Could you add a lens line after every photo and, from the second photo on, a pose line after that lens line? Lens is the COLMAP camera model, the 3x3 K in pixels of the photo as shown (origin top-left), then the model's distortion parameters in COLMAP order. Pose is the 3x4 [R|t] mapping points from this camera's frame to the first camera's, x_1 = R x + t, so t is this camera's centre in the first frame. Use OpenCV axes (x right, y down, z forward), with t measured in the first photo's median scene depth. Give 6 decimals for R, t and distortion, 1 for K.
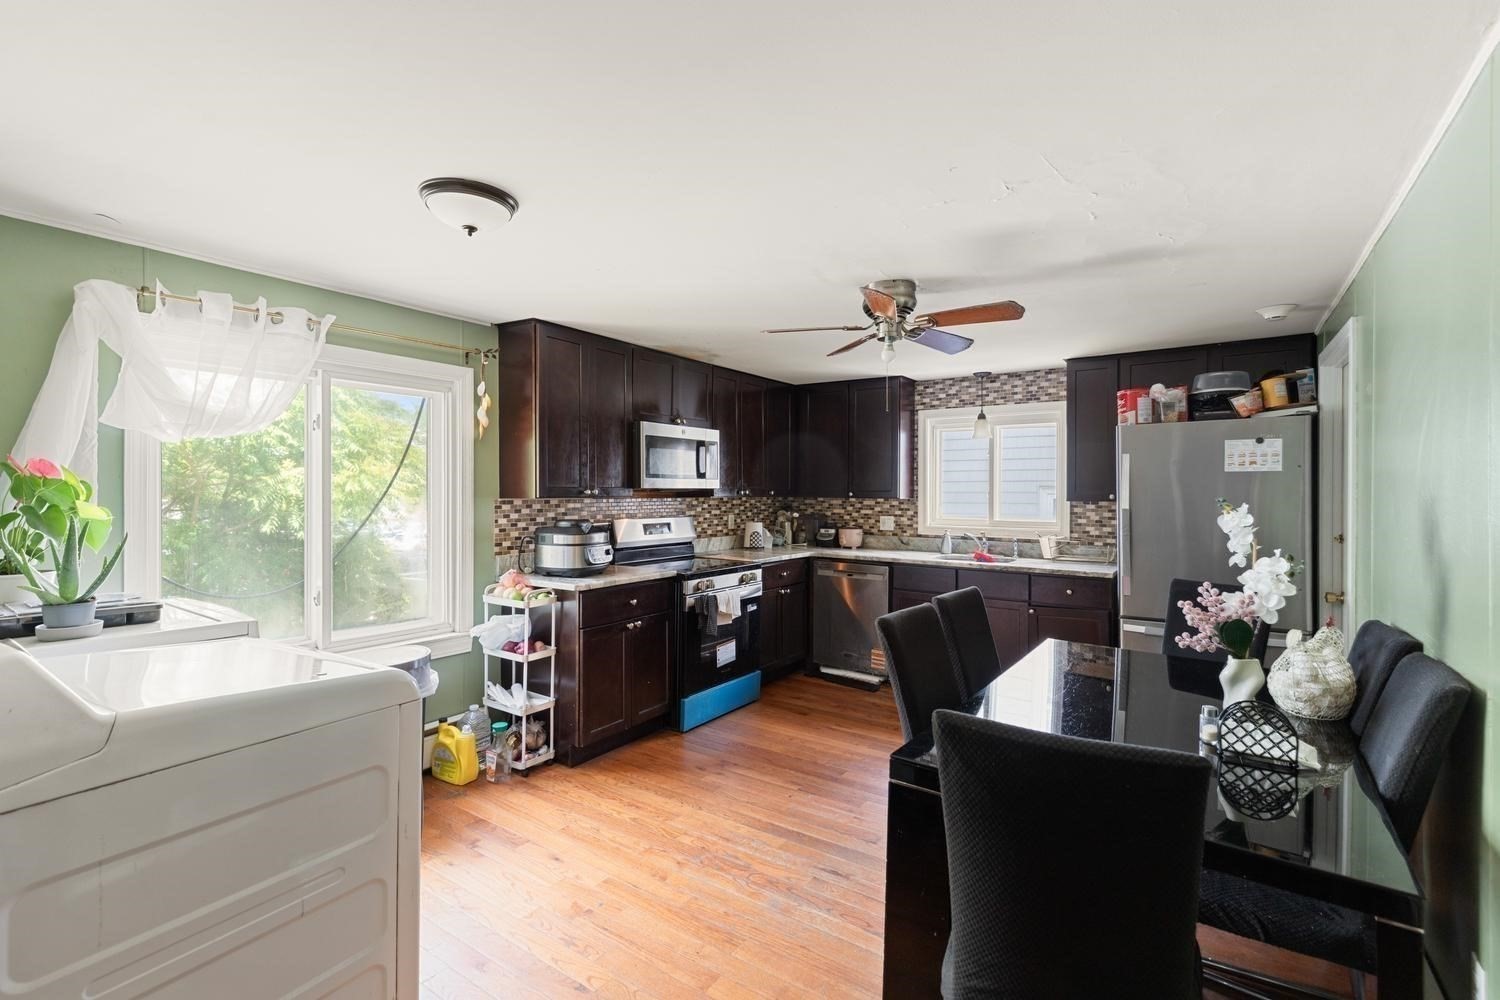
lens RADIAL K [[675.4, 0, 750.9], [0, 675.4, 480.1], [0, 0, 1]] dist [0.001395, -0.000067]
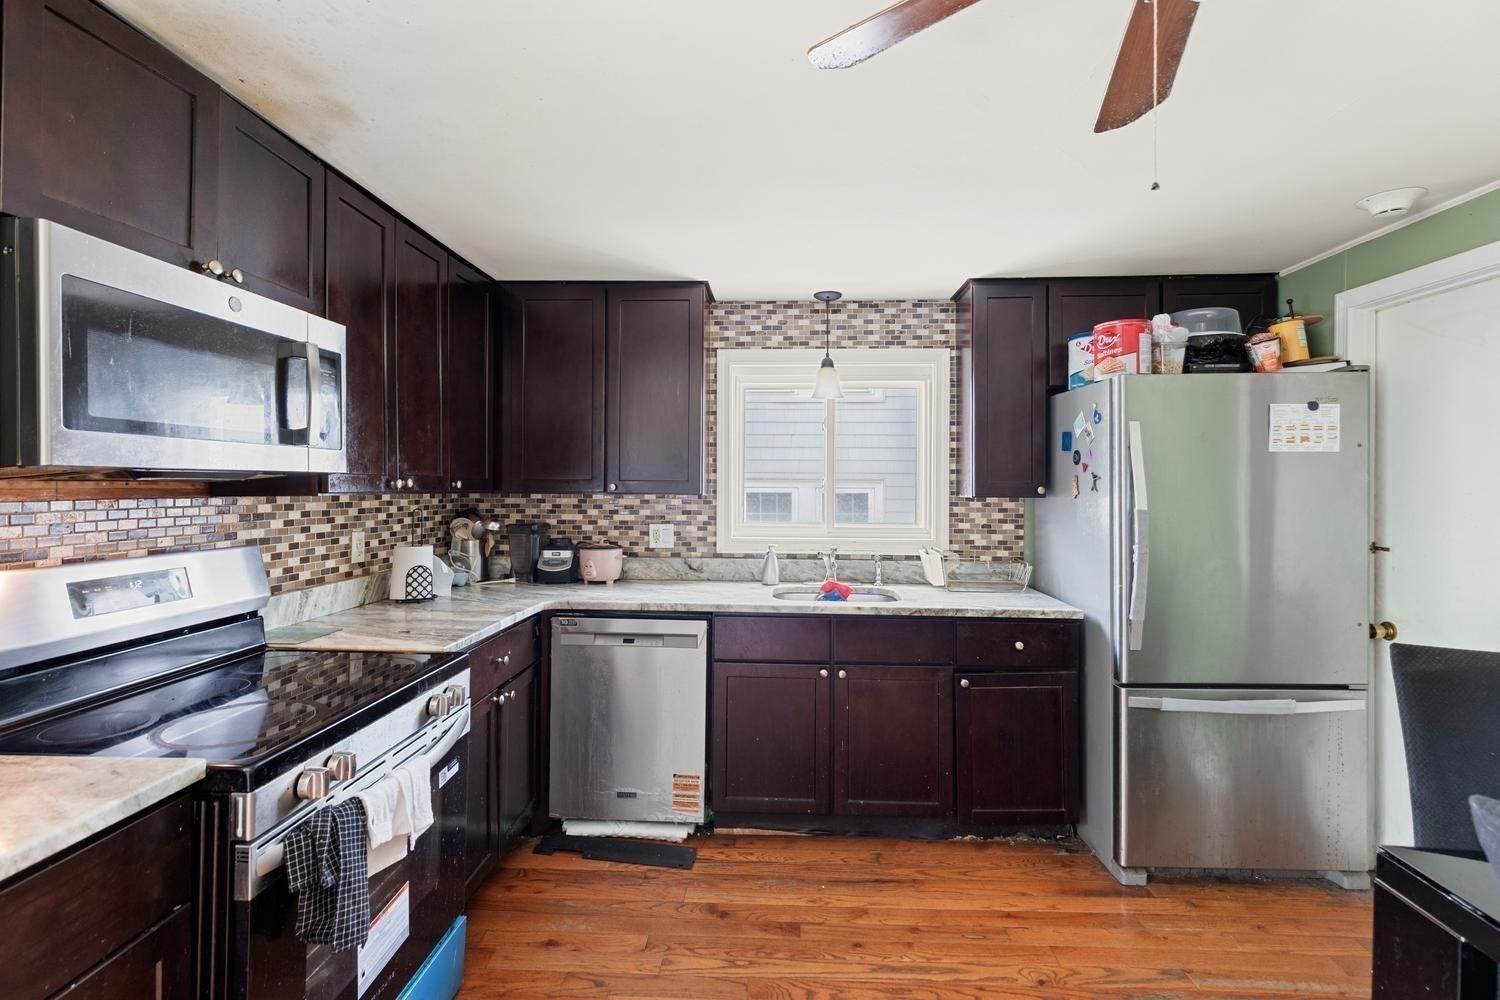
lens RADIAL K [[675.4, 0, 750.9], [0, 675.4, 480.1], [0, 0, 1]] dist [0.001395, -0.000067]
pose [[0.844260, 0.004234, 0.535918, -0.054705], [-0.009350, 0.999933, 0.006831, 0.010870], [-0.535853, -0.010778, 0.844243, 0.505940]]
